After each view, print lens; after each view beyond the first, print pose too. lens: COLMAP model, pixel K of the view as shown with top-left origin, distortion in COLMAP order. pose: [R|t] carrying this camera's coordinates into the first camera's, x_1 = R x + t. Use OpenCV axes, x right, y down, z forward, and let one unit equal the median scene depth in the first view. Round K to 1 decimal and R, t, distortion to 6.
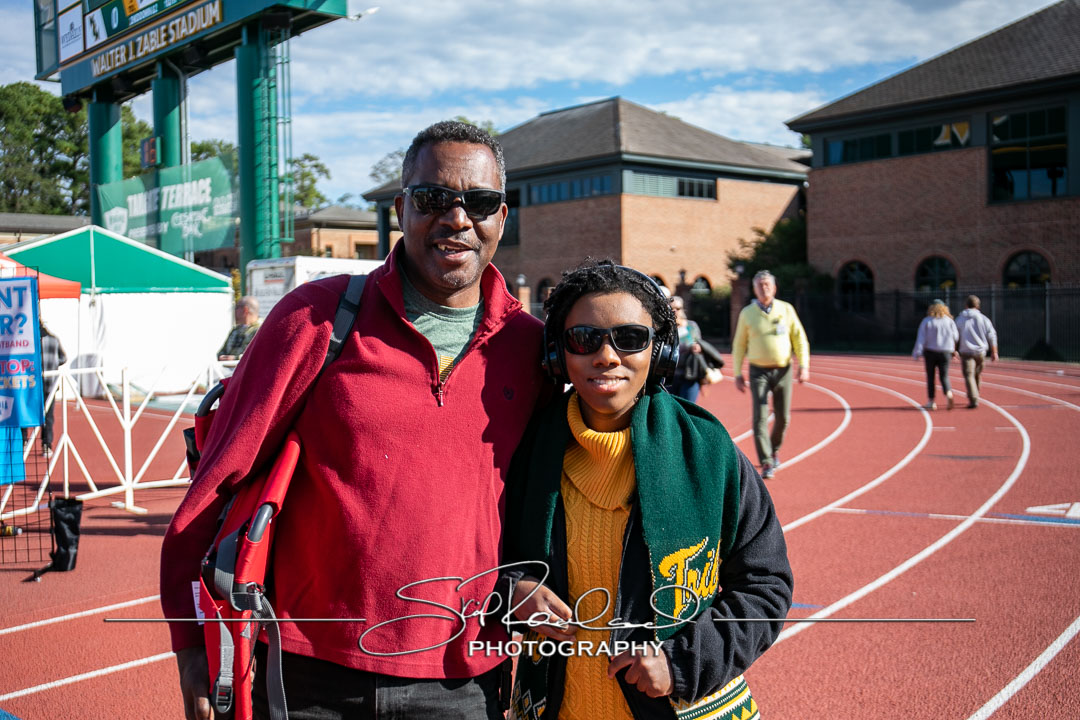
lens RADIAL K [[1168.2, 0, 547.9], [0, 1168.2, 338.2], [0, 0, 1]] dist [0.056638, 0.000000]
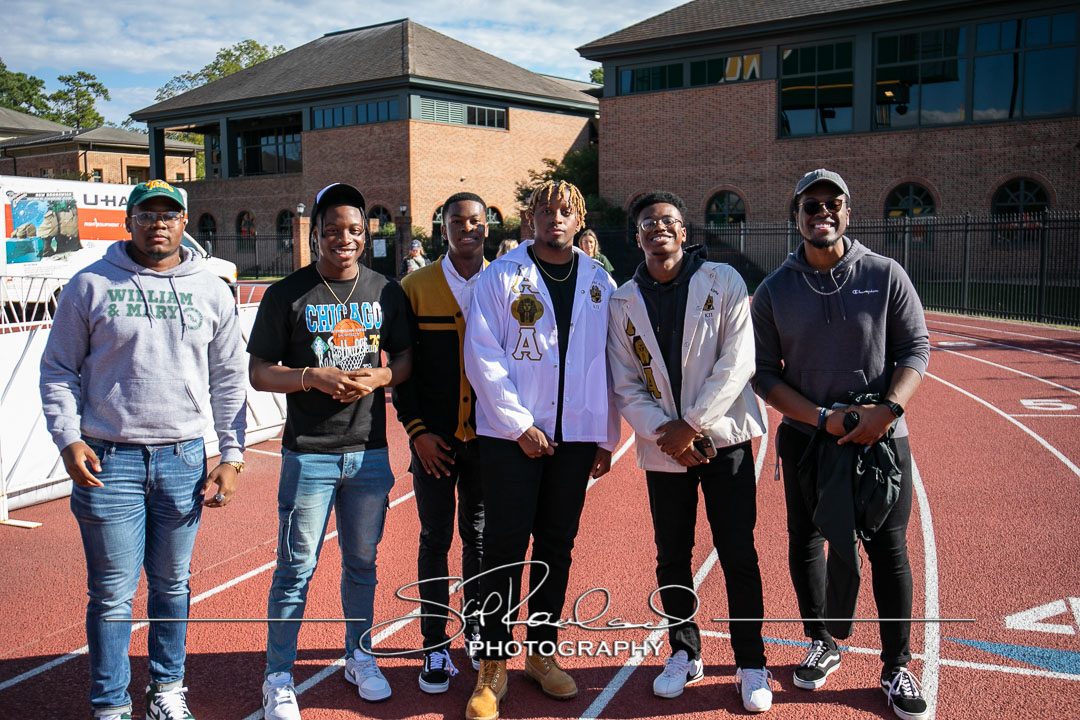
lens RADIAL K [[1103.0, 0, 547.6], [0, 1103.0, 344.6], [0, 0, 1]] dist [0.010140, 0.000000]
pose [[0.984327, -0.009027, 0.176120, 0.014094], [-0.003683, 0.997419, 0.071705, -0.005297], [-0.176313, -0.071230, 0.981754, 0.081927]]
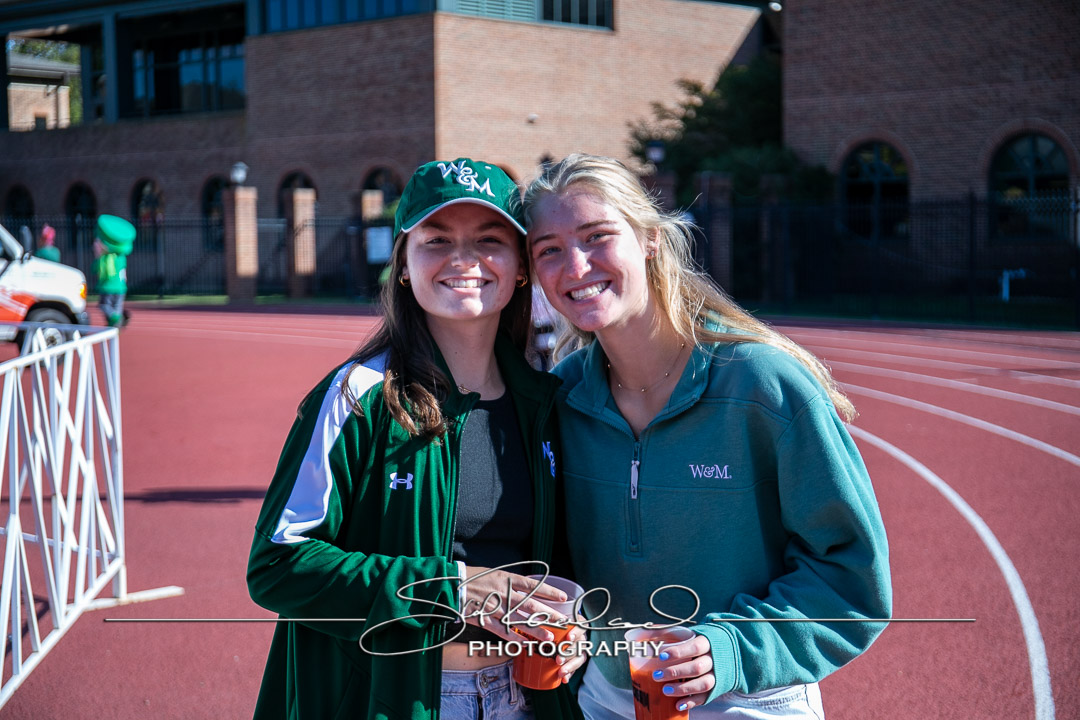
lens RADIAL K [[1915.3, 0, 517.3], [0, 1915.3, 333.6], [0, 0, 1]] dist [0.187229, 0.000000]
pose [[0.995747, -0.000872, 0.092125, 0.019476], [-0.001916, 0.999543, 0.030170, -0.004641], [-0.092109, -0.030218, 0.995290, 0.123886]]
